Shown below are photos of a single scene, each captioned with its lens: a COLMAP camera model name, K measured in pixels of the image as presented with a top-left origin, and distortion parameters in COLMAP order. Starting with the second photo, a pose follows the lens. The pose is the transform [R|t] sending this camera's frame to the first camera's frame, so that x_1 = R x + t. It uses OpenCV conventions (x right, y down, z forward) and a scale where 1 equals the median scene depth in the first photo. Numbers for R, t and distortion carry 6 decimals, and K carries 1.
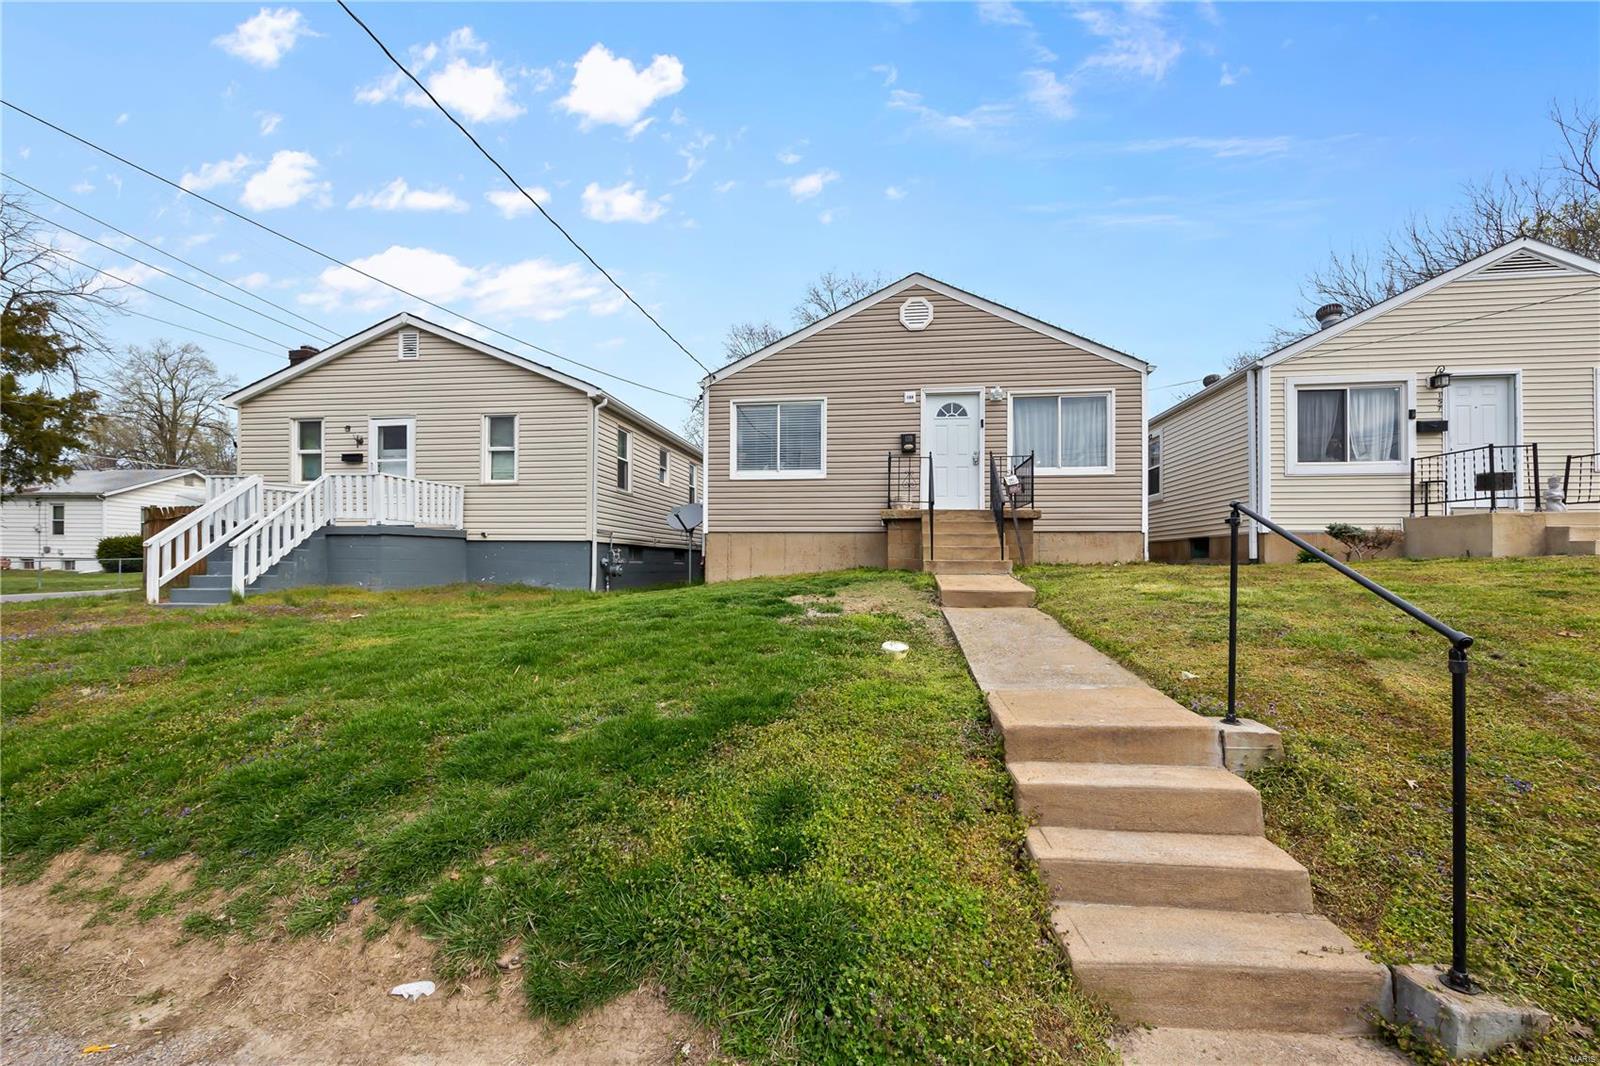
lens RADIAL K [[651.7, 0, 794.8], [0, 651.7, 573.8], [0, 0, 1]] dist [0.000941, -0.000469]
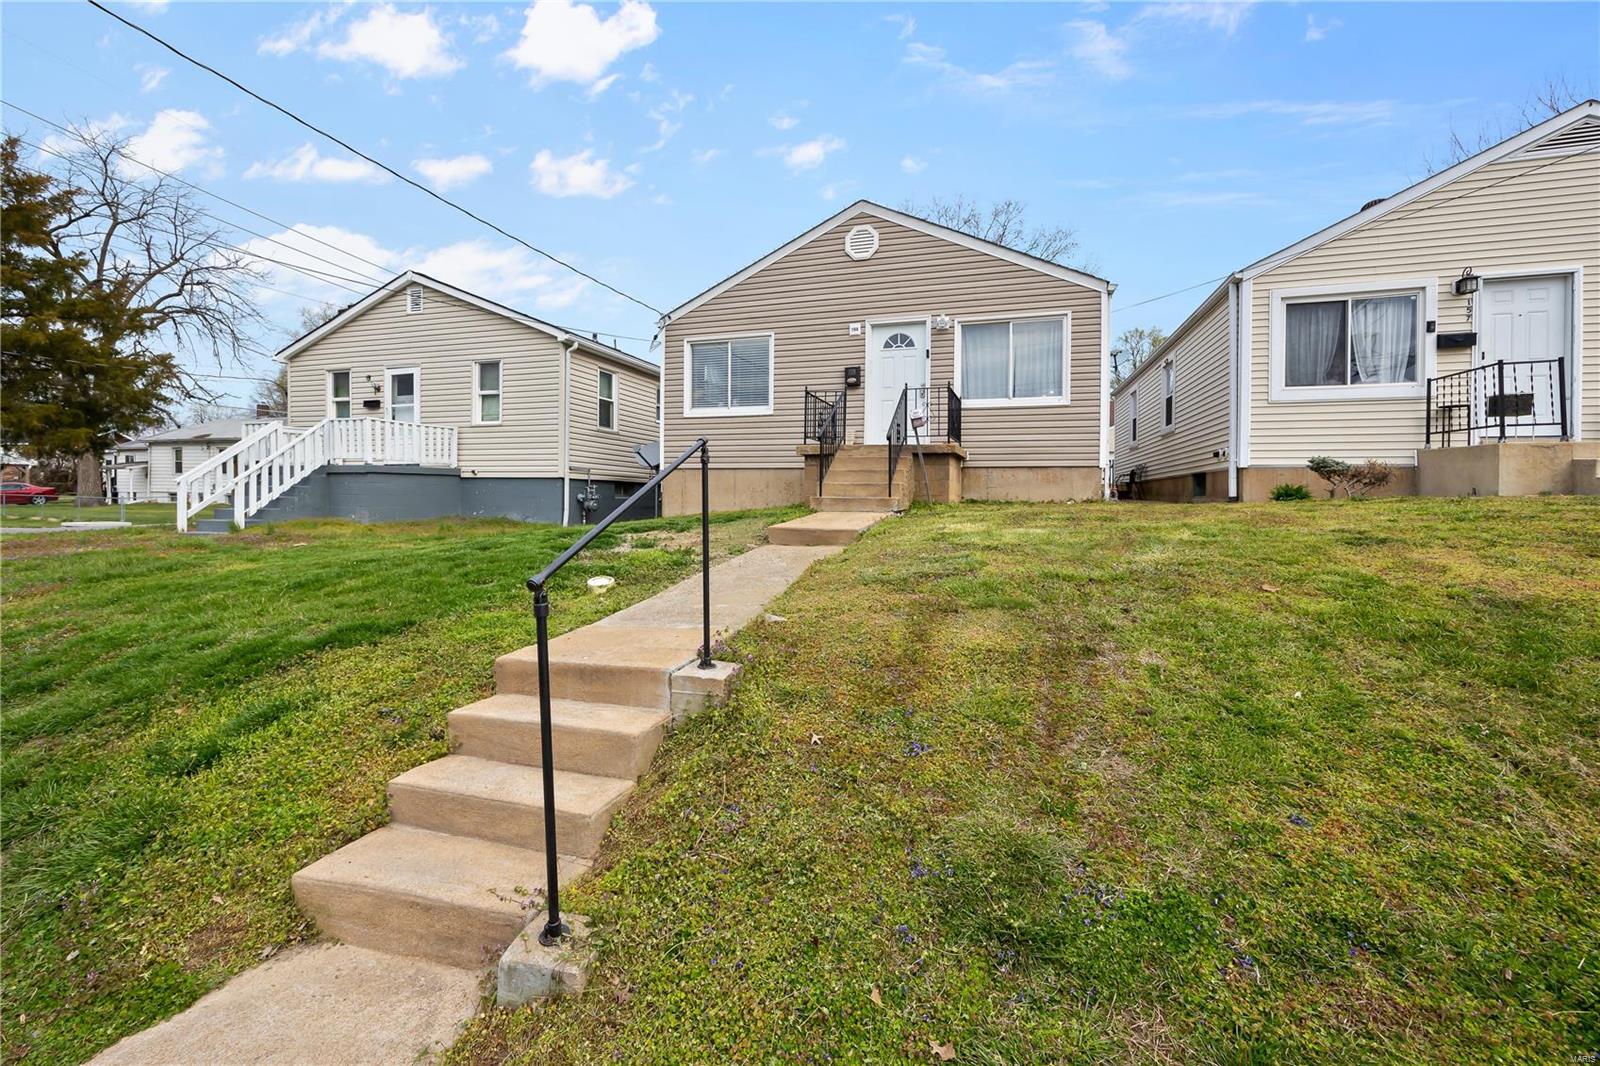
lens RADIAL K [[651.7, 0, 798.5], [0, 651.7, 520.6], [0, 0, 1]] dist [0.000941, -0.000469]
pose [[0.985335, 0.009328, -0.170377, 0.268195], [-0.006034, 0.999785, 0.019840, -0.004590], [0.170525, -0.018521, 0.985179, 0.021120]]
